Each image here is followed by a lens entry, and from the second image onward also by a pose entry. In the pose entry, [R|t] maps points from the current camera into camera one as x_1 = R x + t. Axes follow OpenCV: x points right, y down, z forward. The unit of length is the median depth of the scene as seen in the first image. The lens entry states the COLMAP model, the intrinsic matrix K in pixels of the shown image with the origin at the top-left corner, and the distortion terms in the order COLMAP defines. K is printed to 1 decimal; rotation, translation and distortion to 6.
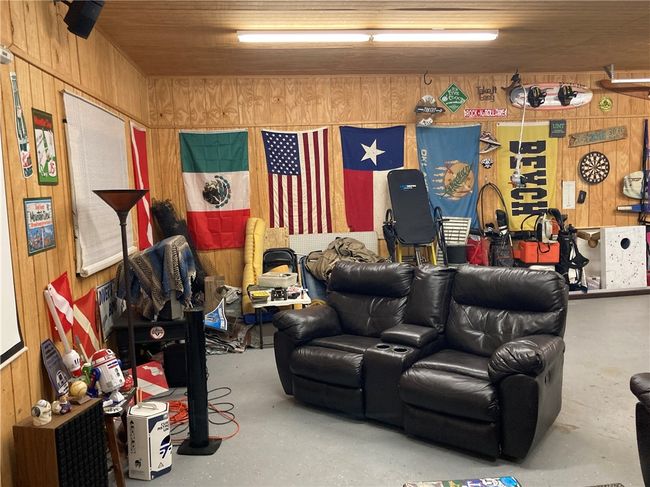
lens RADIAL K [[538.0, 0, 325.1], [0, 538.0, 242.9], [0, 0, 1]] dist [0.036109, -0.021980]
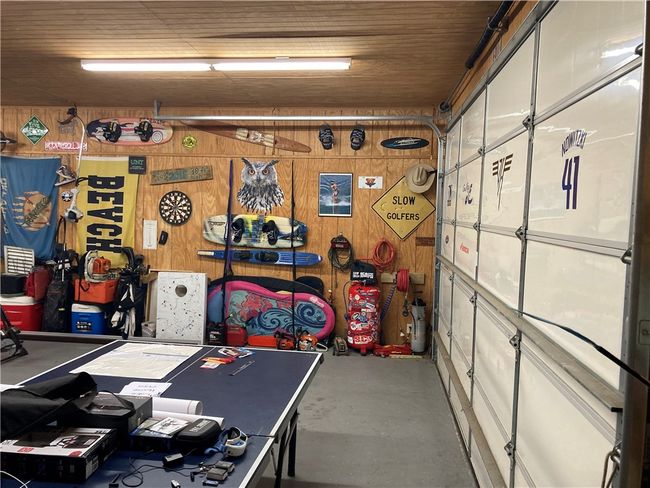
lens RADIAL K [[538.0, 0, 322.6], [0, 538.0, 242.3], [0, 0, 1]] dist [0.036109, -0.021980]
pose [[0.963228, 0.080947, -0.256203, 1.003397], [-0.090426, 0.995579, -0.025414, -0.079301], [0.253013, 0.047647, 0.966289, 0.160163]]
